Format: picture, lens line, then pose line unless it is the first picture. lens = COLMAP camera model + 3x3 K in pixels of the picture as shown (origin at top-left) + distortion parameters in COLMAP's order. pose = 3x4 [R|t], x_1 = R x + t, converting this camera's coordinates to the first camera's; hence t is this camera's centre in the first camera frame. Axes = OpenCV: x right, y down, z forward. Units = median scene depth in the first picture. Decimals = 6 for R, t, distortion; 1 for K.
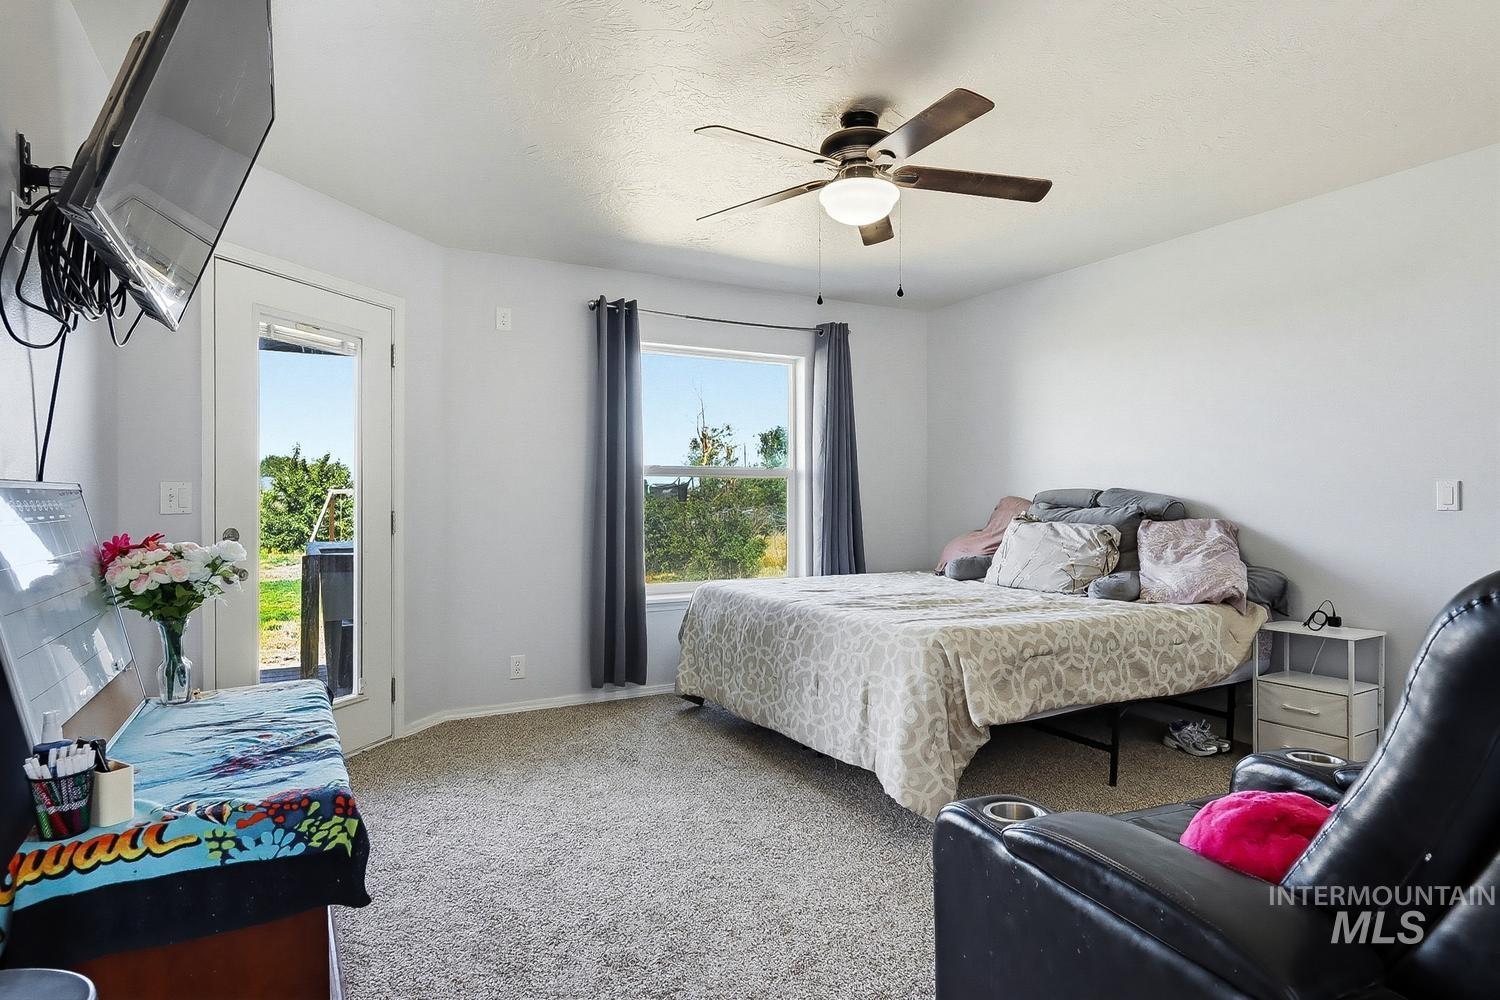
lens RADIAL K [[801.9, 0, 755.2], [0, 801.9, 495.4], [0, 0, 1]] dist [0.016287, -0.001113]
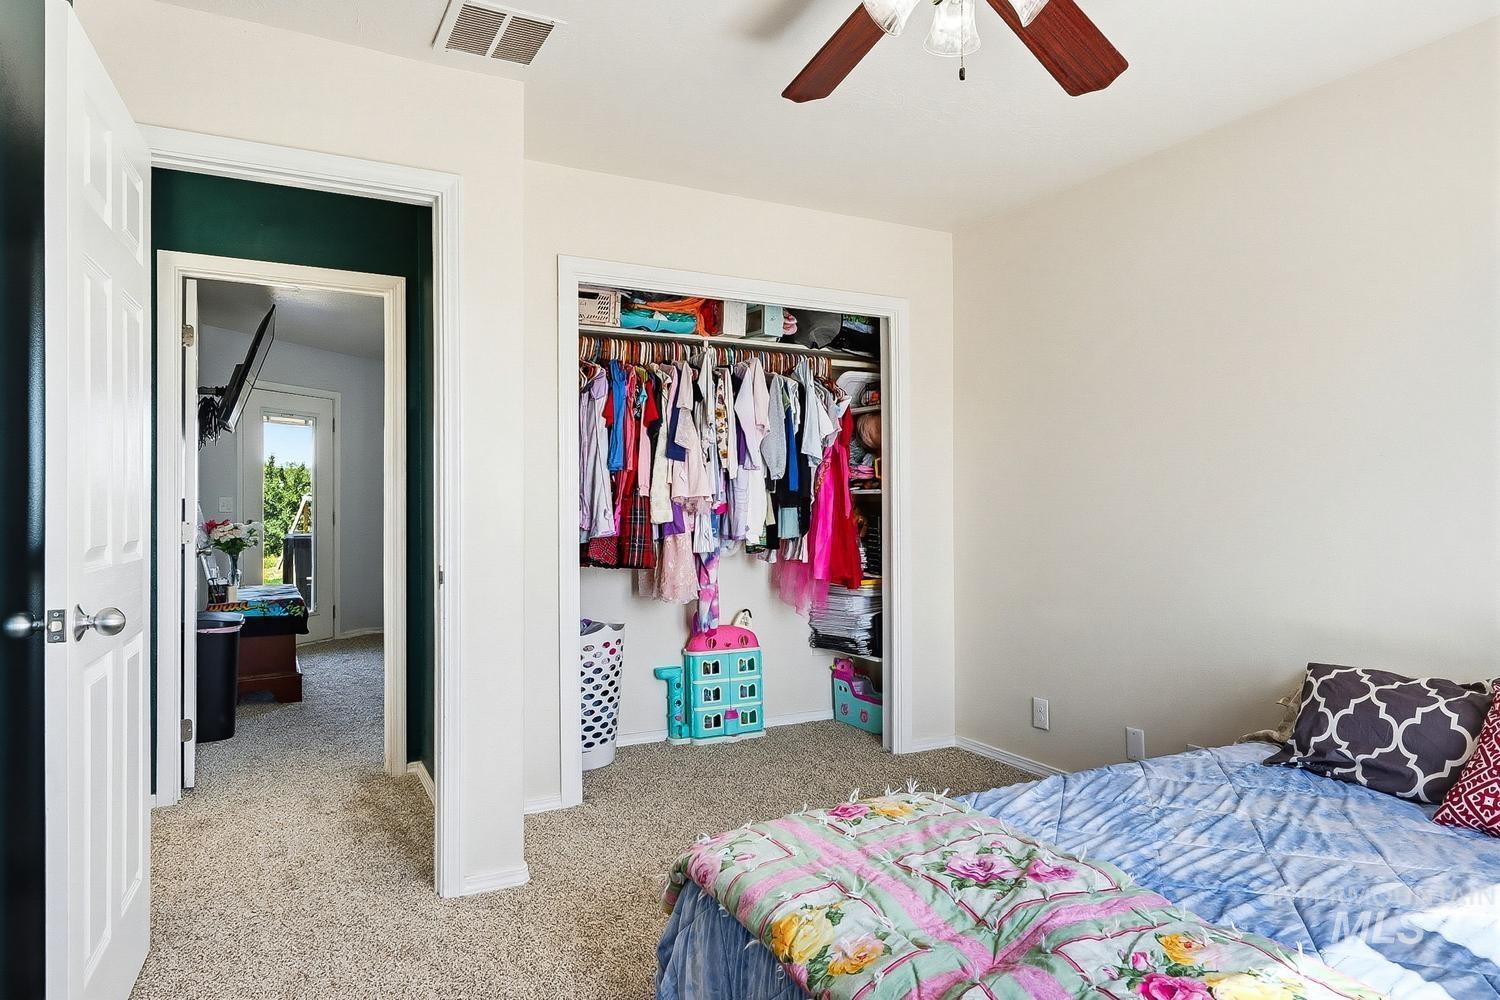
lens RADIAL K [[899.3, 0, 751.4], [0, 899.3, 496.7], [0, 0, 1]] dist [0.026657, 0.001282]
pose [[0.999567, -0.002847, -0.029280, 0.934781], [0.002741, 0.999990, -0.003663, -0.007128], [0.029290, 0.003582, 0.999565, -1.713280]]
